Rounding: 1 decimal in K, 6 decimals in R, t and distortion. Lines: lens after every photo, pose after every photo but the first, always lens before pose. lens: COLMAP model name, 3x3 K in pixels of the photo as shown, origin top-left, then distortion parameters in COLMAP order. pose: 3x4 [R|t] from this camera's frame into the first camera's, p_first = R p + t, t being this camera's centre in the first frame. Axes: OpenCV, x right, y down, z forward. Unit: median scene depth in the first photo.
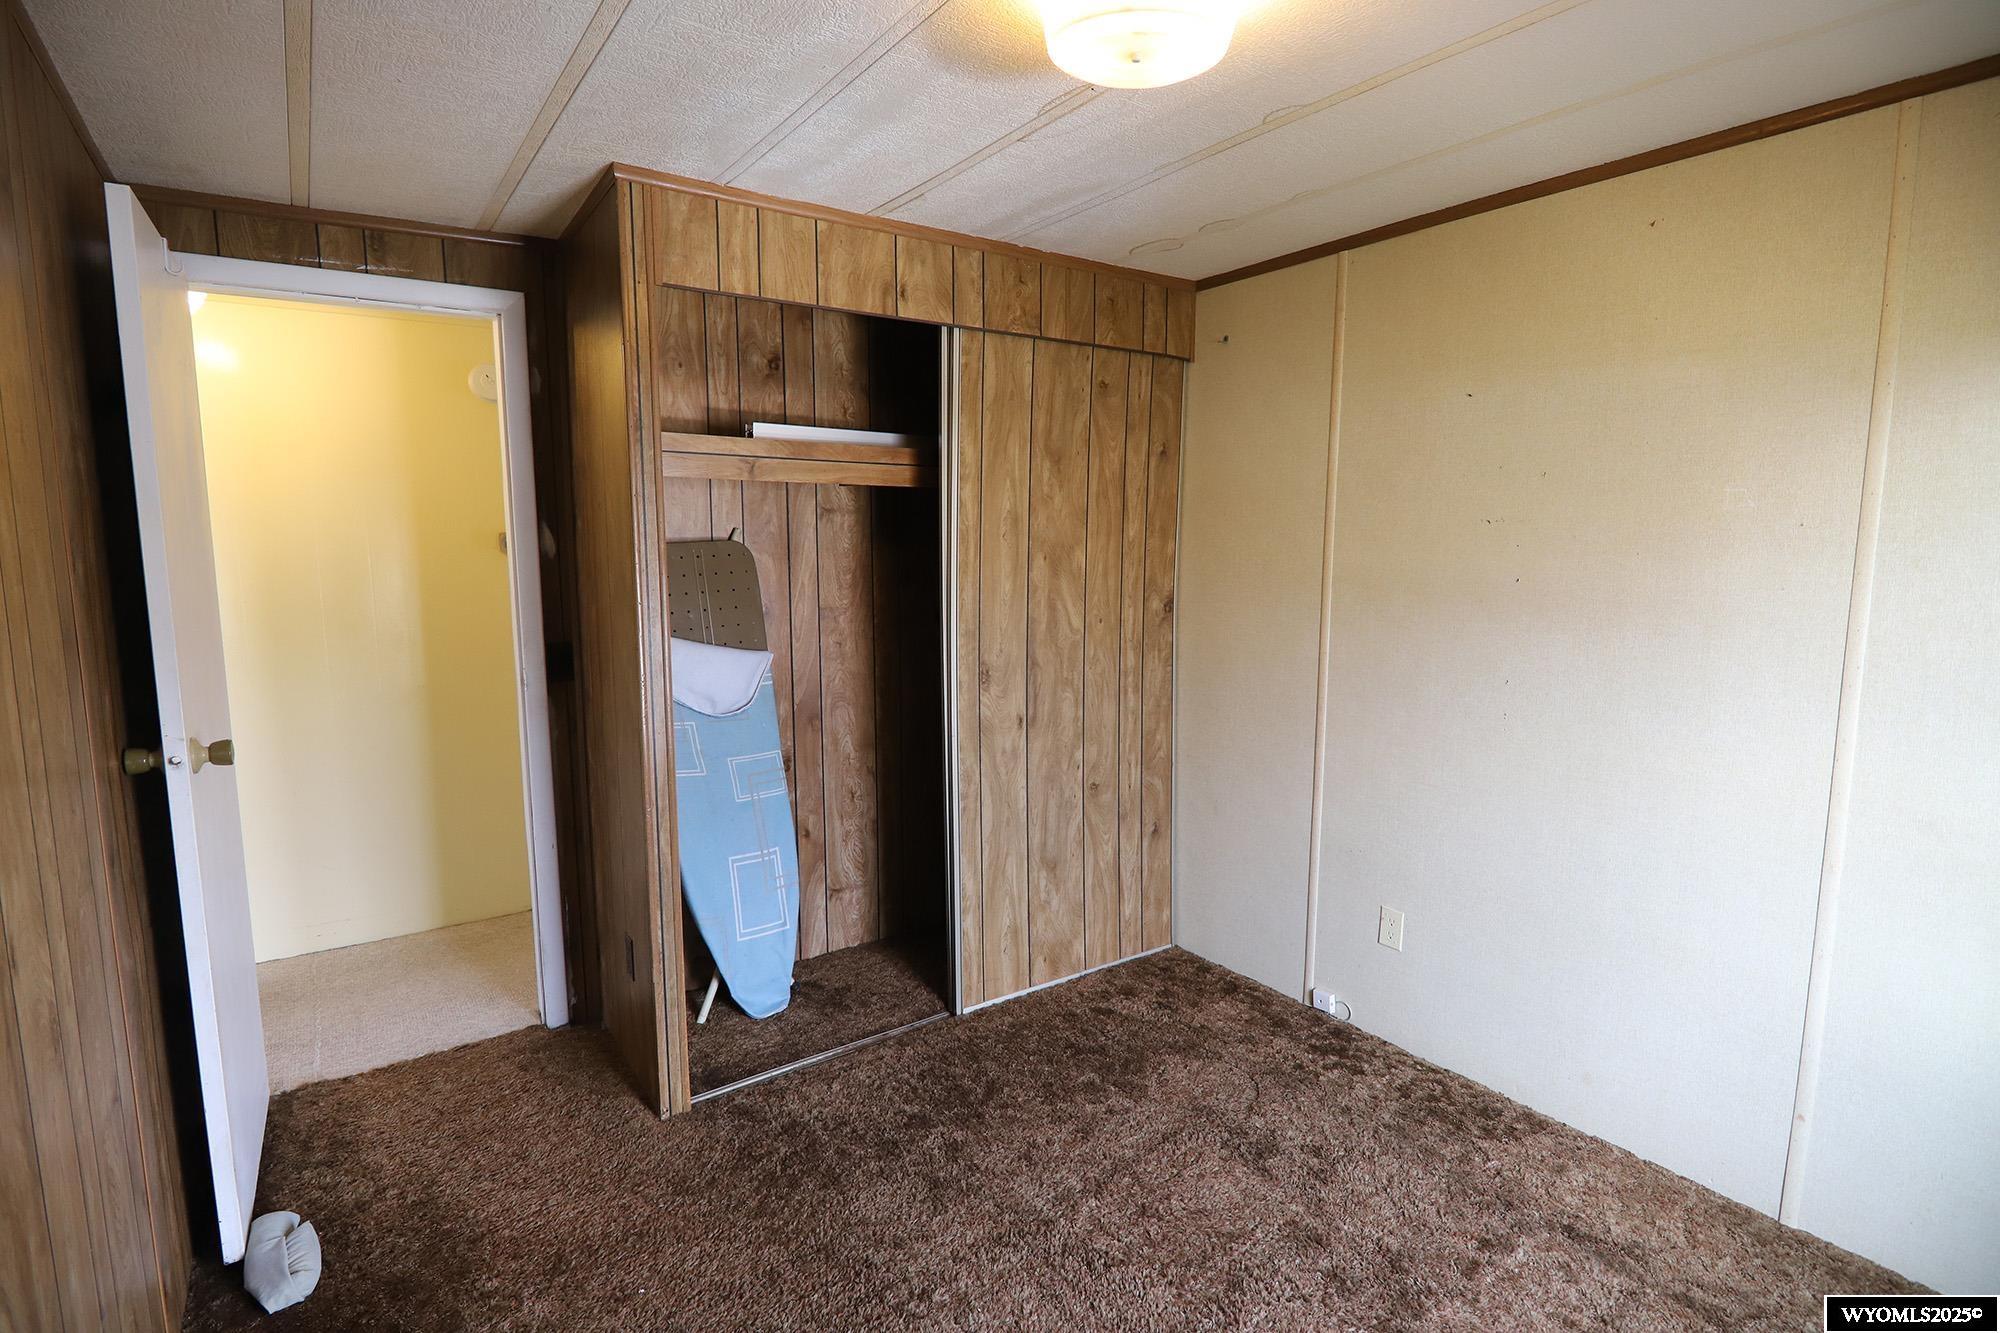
lens RADIAL K [[973.9, 0, 1002.5], [0, 973.9, 666.8], [0, 0, 1]] dist [-0.018319, -0.002831]
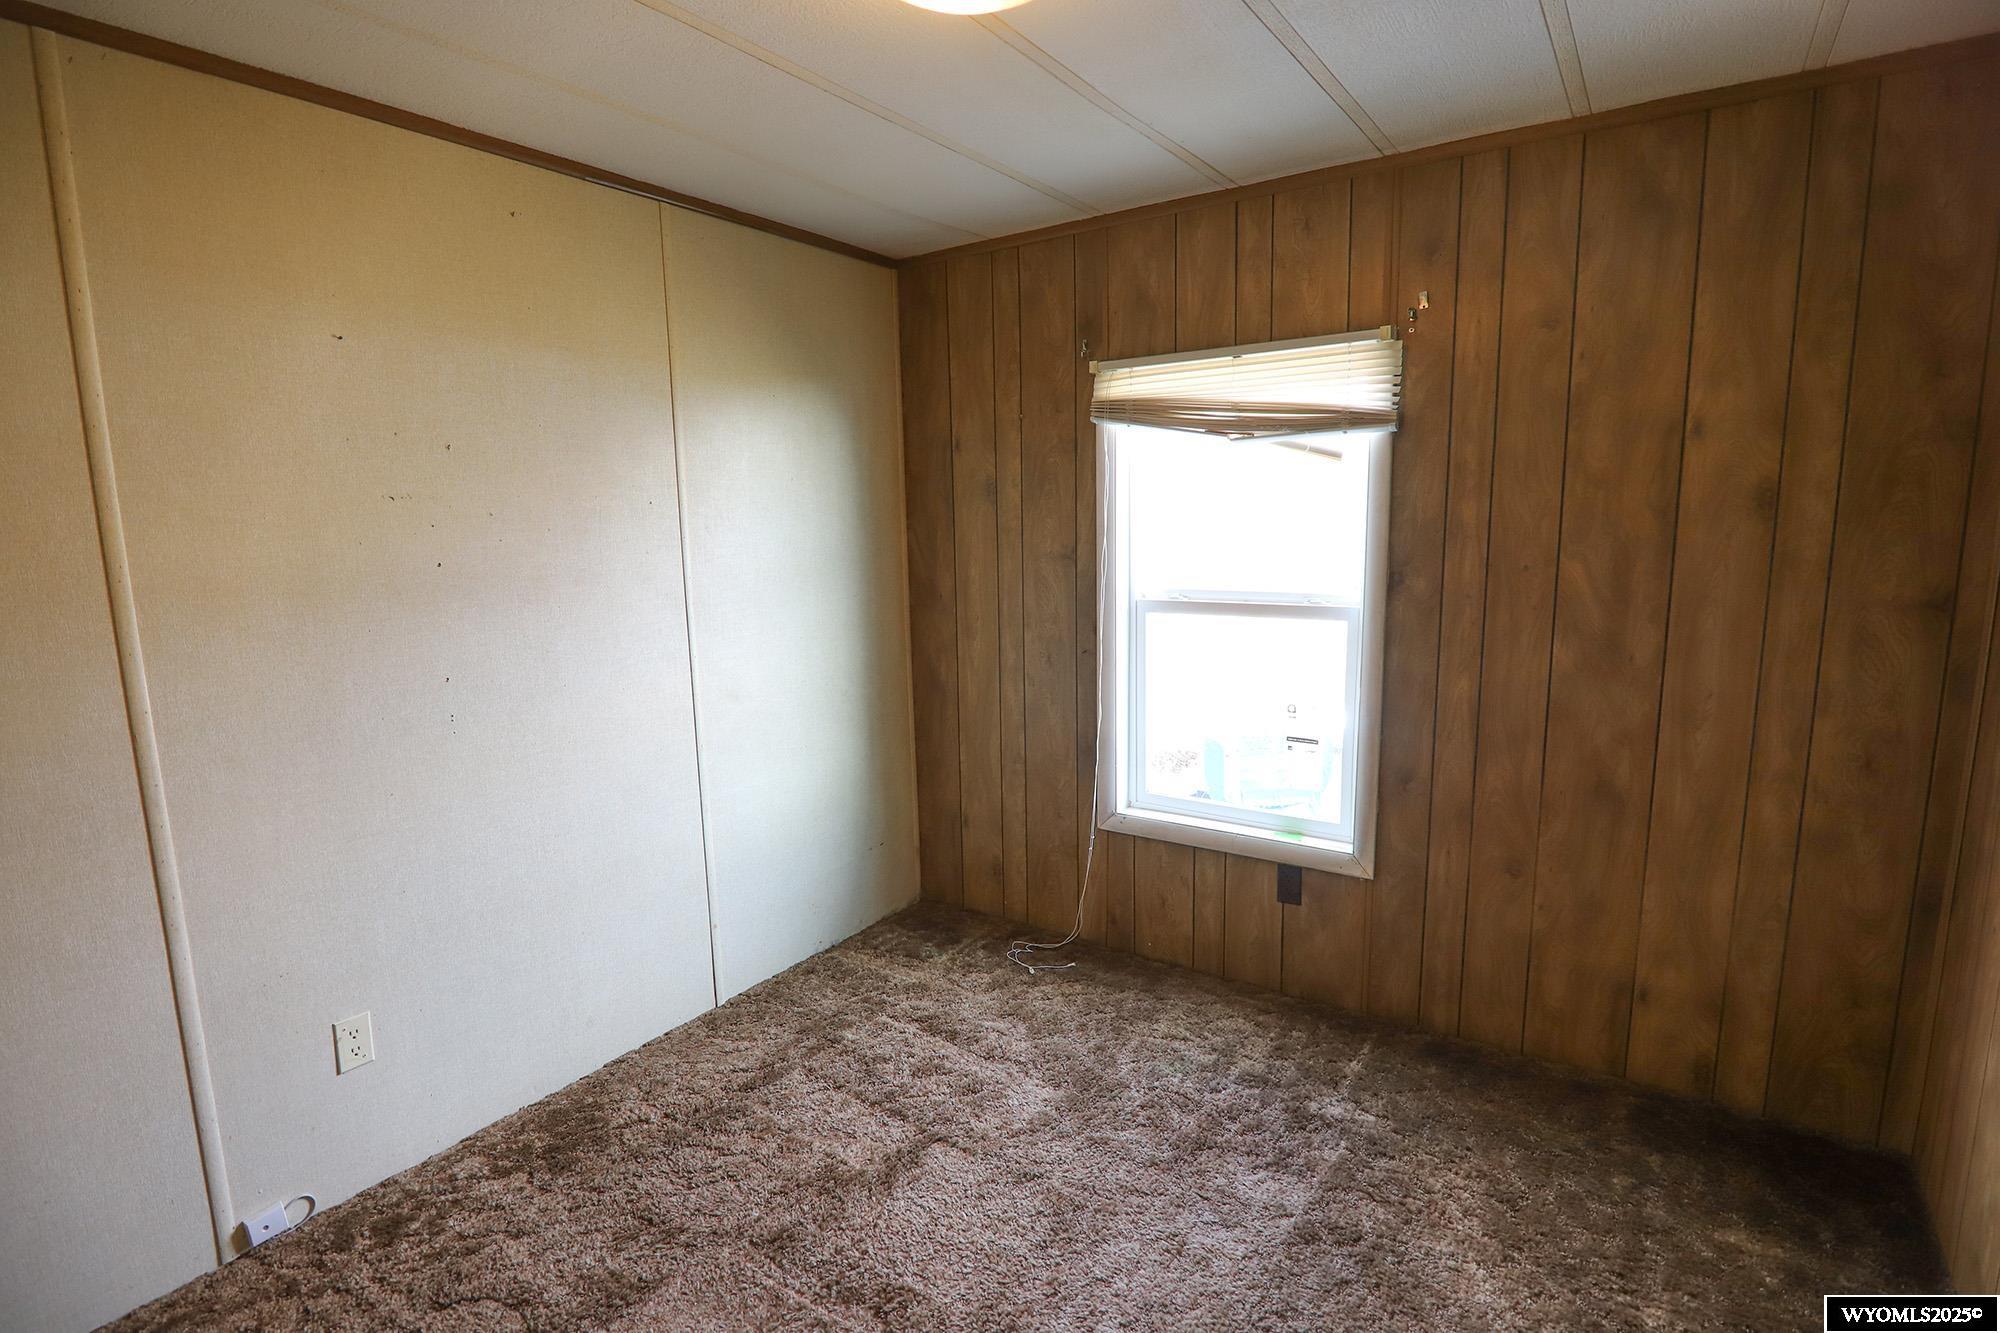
lens RADIAL K [[973.9, 0, 1003.8], [0, 973.9, 660.7], [0, 0, 1]] dist [-0.018319, -0.002831]
pose [[-0.334121, -0.142509, 0.931694, -0.479390], [0.141384, 0.969741, 0.199031, -0.106965], [-0.931866, 0.198227, -0.303862, 0.801708]]
